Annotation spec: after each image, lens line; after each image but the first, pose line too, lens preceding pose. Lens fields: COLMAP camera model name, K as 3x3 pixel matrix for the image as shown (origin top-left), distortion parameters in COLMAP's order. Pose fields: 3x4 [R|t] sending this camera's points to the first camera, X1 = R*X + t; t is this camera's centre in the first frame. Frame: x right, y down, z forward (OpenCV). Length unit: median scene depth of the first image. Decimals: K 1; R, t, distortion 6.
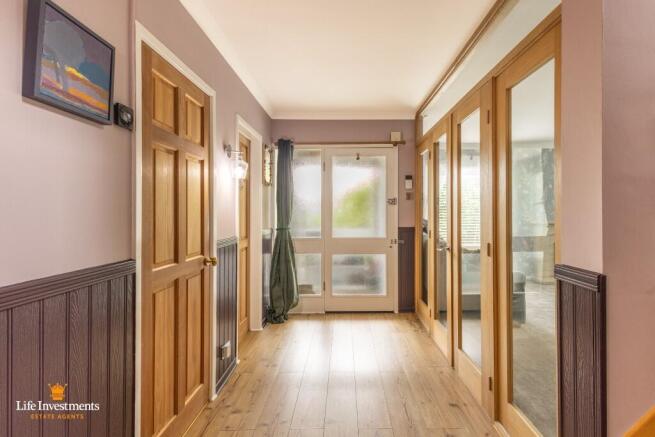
lens RADIAL K [[306.9, 0, 338.8], [0, 306.9, 210.5], [0, 0, 1]] dist [0.001990, -0.006219]
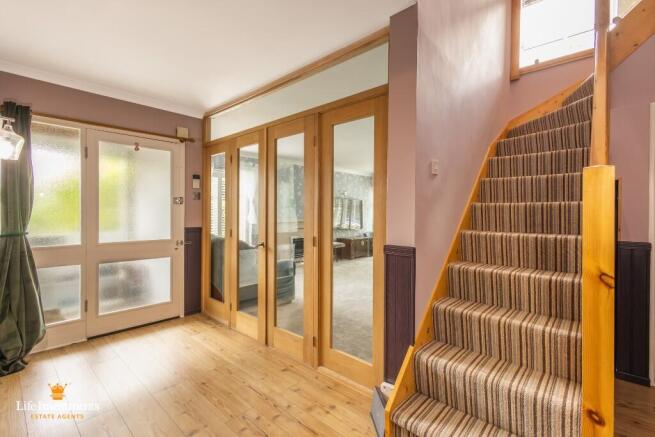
lens RADIAL K [[304.7, 0, 323.6], [0, 304.7, 215.8], [0, 0, 1]] dist [0.001416, -0.000813]
pose [[0.678561, 0.001143, 0.734543, -0.215450], [-0.013519, 0.999849, 0.010933, 0.000898], [-0.734419, -0.017349, 0.678474, 0.035366]]
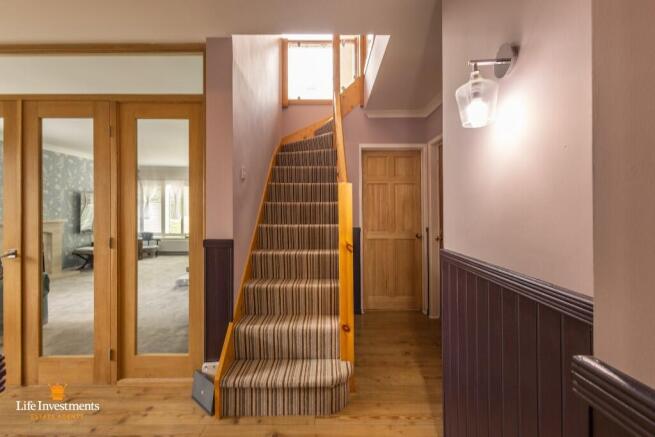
lens RADIAL K [[306.9, 0, 338.8], [0, 306.9, 210.5], [0, 0, 1]] dist [0.001990, -0.006219]
pose [[-0.032093, 0.008430, 0.999449, -0.347222], [-0.004958, 0.999951, -0.008593, 0.003712], [-0.999473, -0.005231, -0.032049, 0.072403]]
